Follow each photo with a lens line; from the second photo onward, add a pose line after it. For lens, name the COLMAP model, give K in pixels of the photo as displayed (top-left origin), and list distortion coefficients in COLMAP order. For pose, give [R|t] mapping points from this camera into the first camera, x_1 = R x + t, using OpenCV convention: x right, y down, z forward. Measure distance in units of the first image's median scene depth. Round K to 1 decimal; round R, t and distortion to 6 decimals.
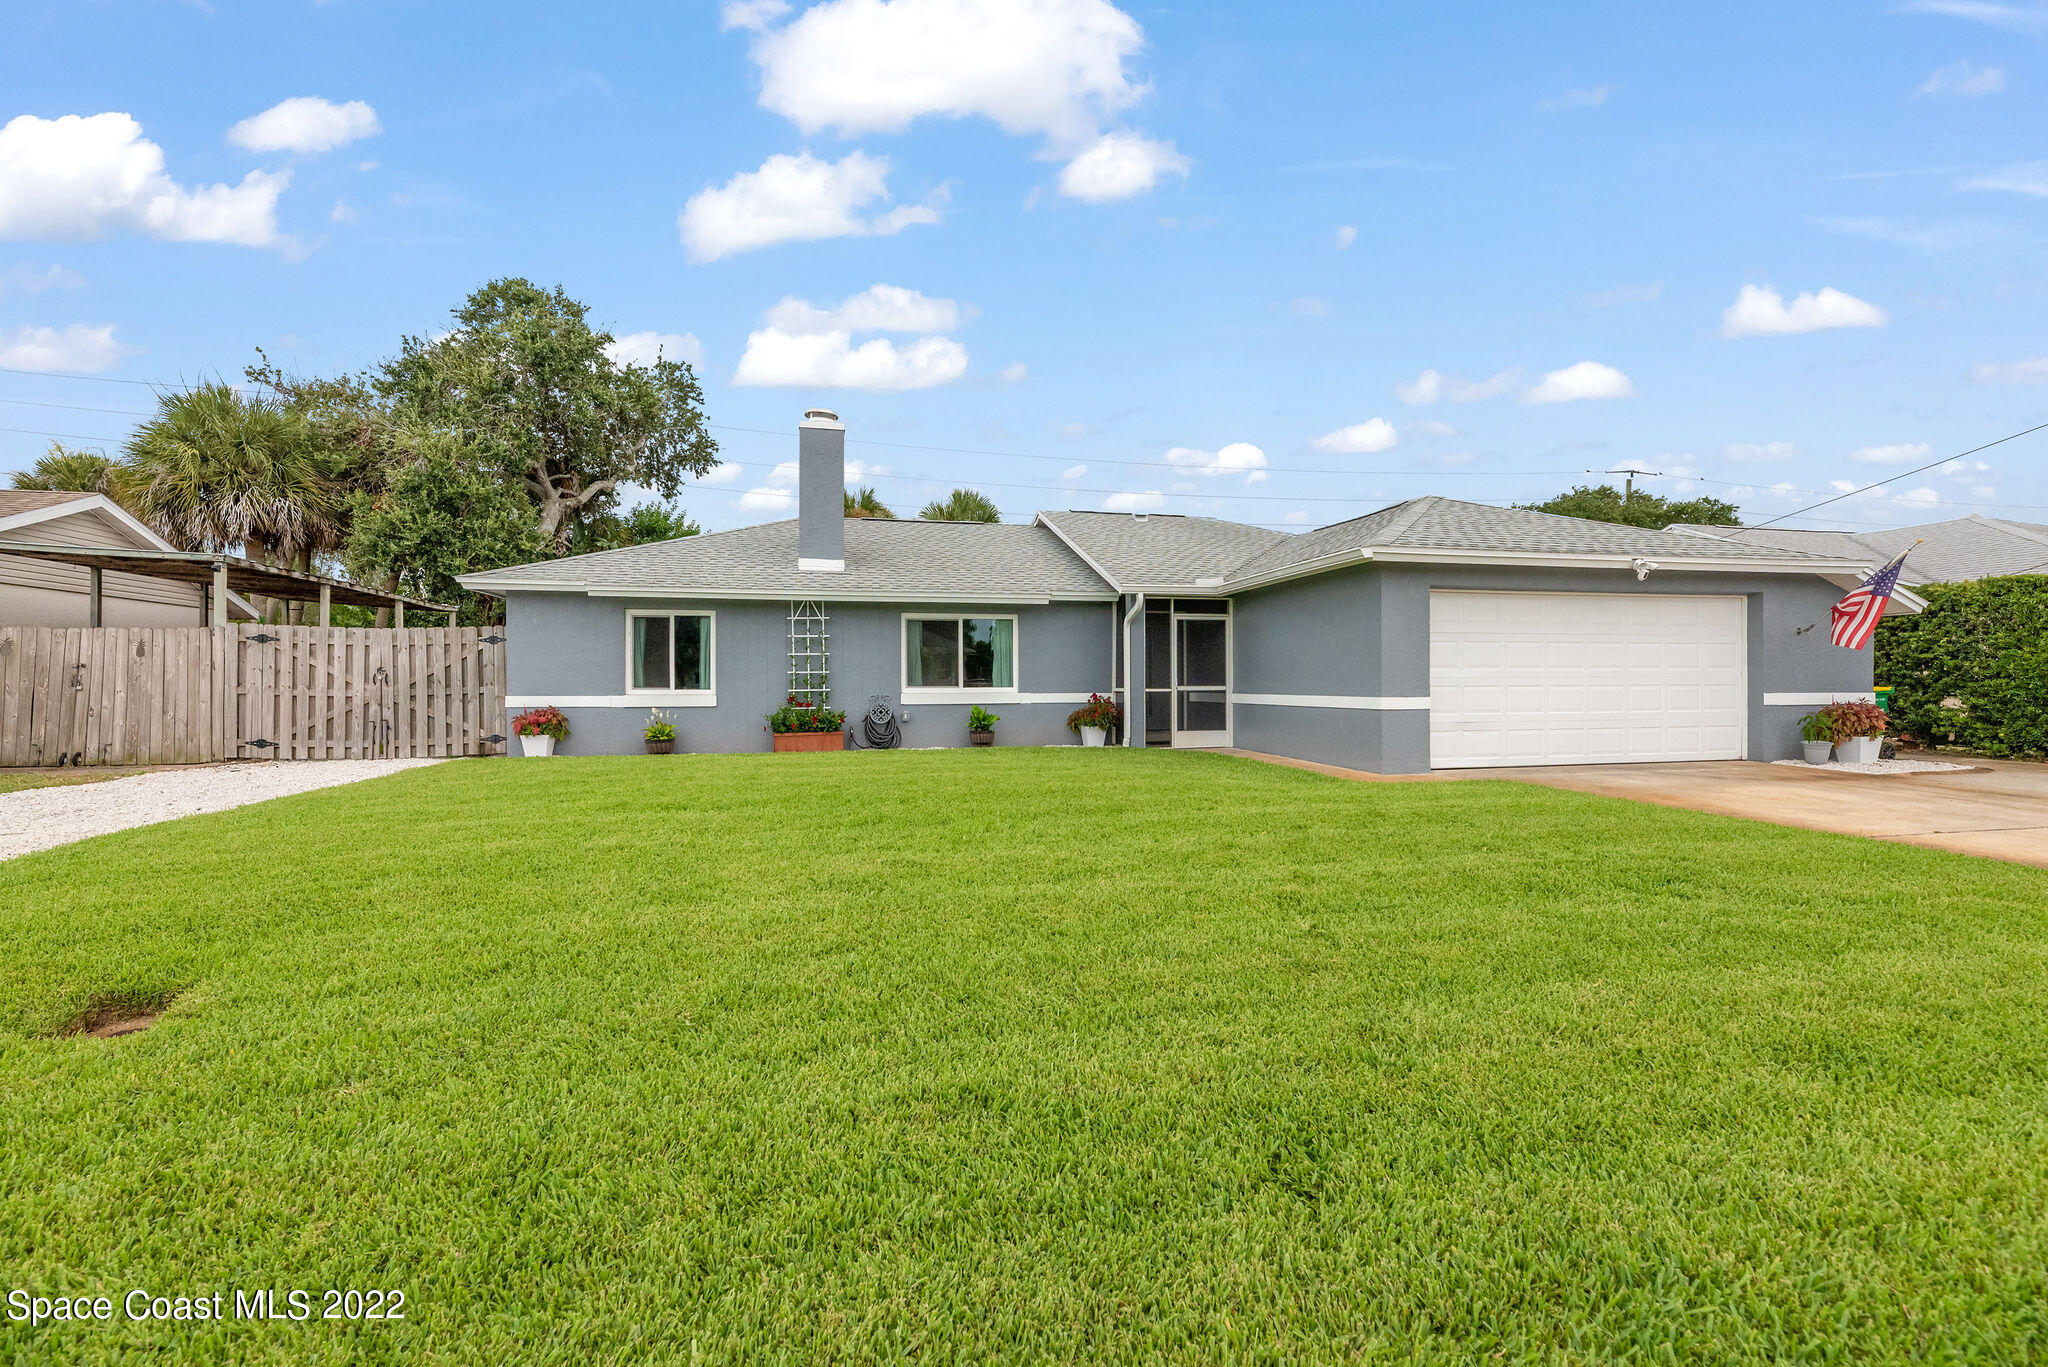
lens RADIAL K [[836.8, 0, 1033.2], [0, 836.8, 682.6], [0, 0, 1]] dist [0.001217, 0.000317]
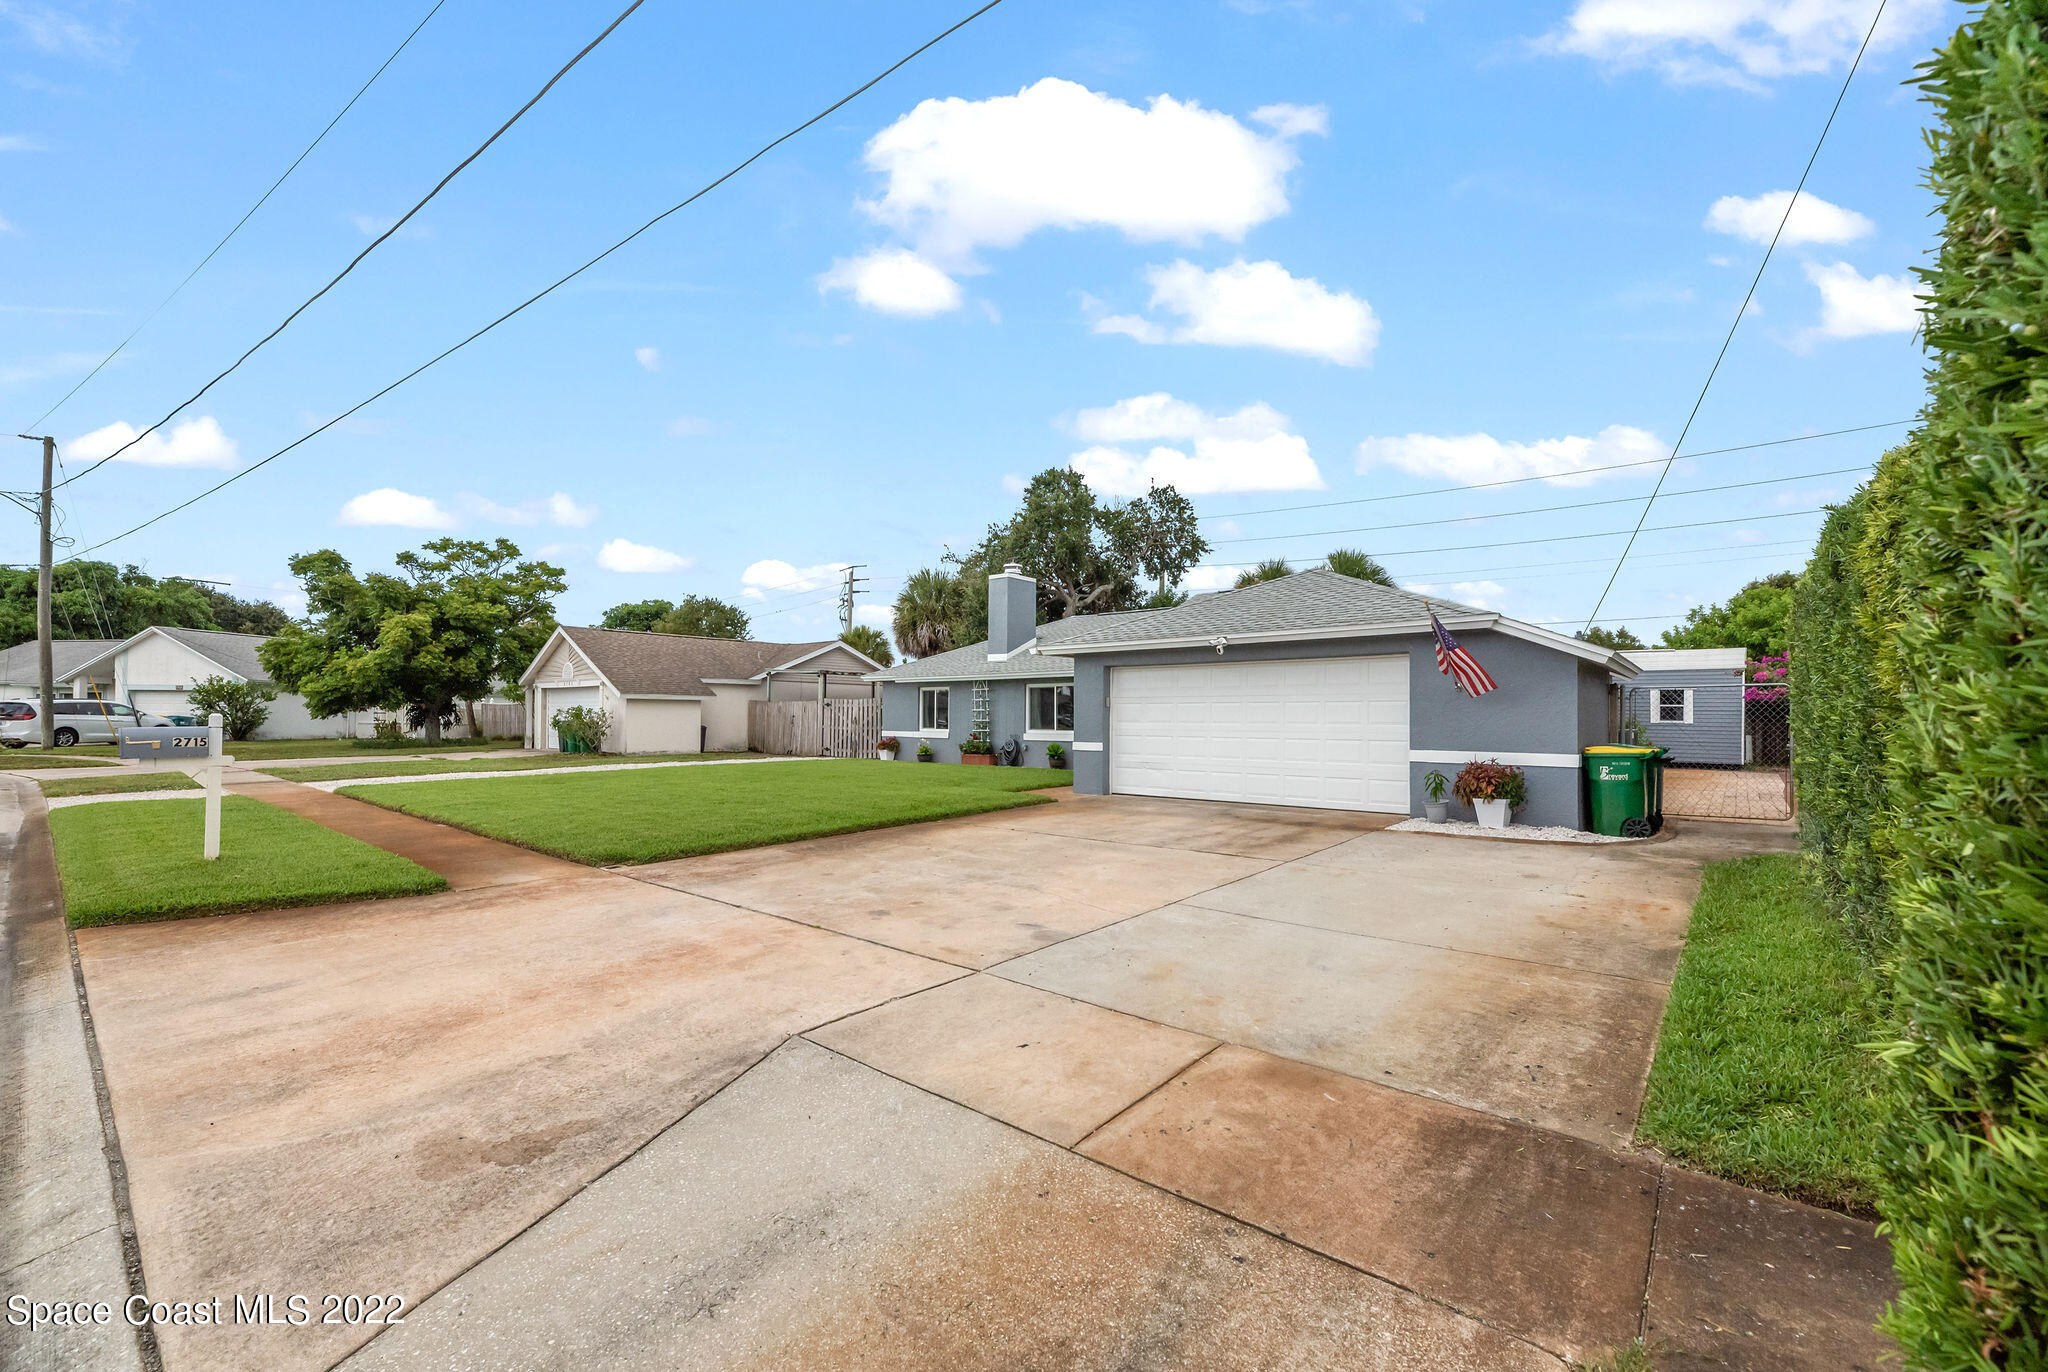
lens RADIAL K [[850.7, 0, 1059.1], [0, 850.7, 708.3], [0, 0, 1]] dist [-0.002270, -0.000040]
pose [[0.623156, -0.003498, -0.782090, 1.237226], [-0.004994, 0.999952, -0.008452, -0.023562], [0.782082, 0.009172, 0.623108, 0.019185]]
